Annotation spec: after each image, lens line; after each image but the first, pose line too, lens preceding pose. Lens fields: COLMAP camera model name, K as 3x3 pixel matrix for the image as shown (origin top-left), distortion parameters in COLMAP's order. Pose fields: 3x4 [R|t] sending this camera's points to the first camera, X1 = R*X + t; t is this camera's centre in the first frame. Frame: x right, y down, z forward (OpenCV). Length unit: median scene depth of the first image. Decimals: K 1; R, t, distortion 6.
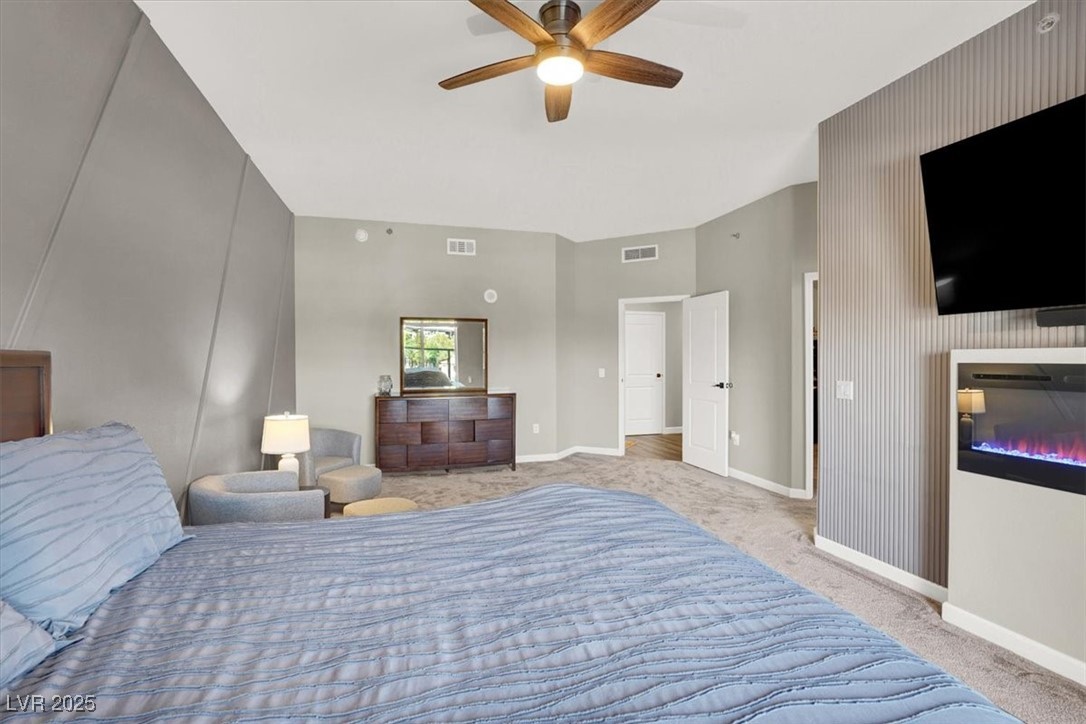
lens RADIAL K [[493.4, 0, 543.0], [0, 493.4, 362.0], [0, 0, 1]] dist [-0.004339, 0.000455]
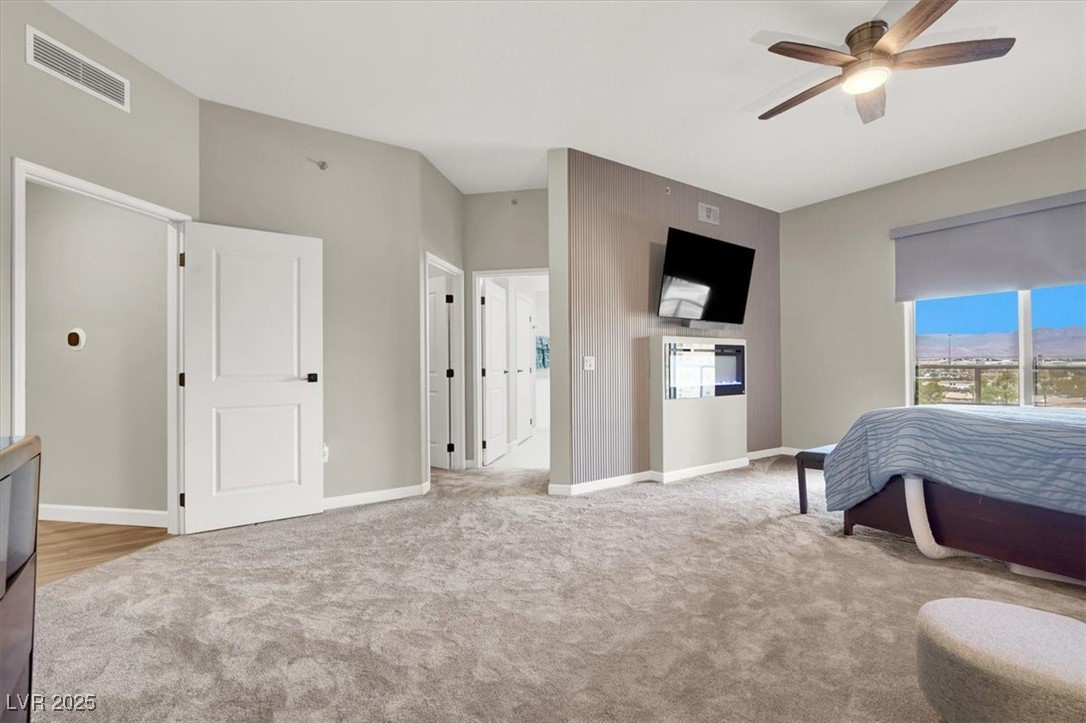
lens RADIAL K [[493.4, 0, 543.0], [0, 493.4, 361.5], [0, 0, 1]] dist [-0.004339, 0.000455]
pose [[-0.318328, 0.020149, 0.947766, -0.366895], [0.018214, 0.999720, -0.015136, 0.041099], [-0.947805, 0.012444, -0.318606, 0.910181]]
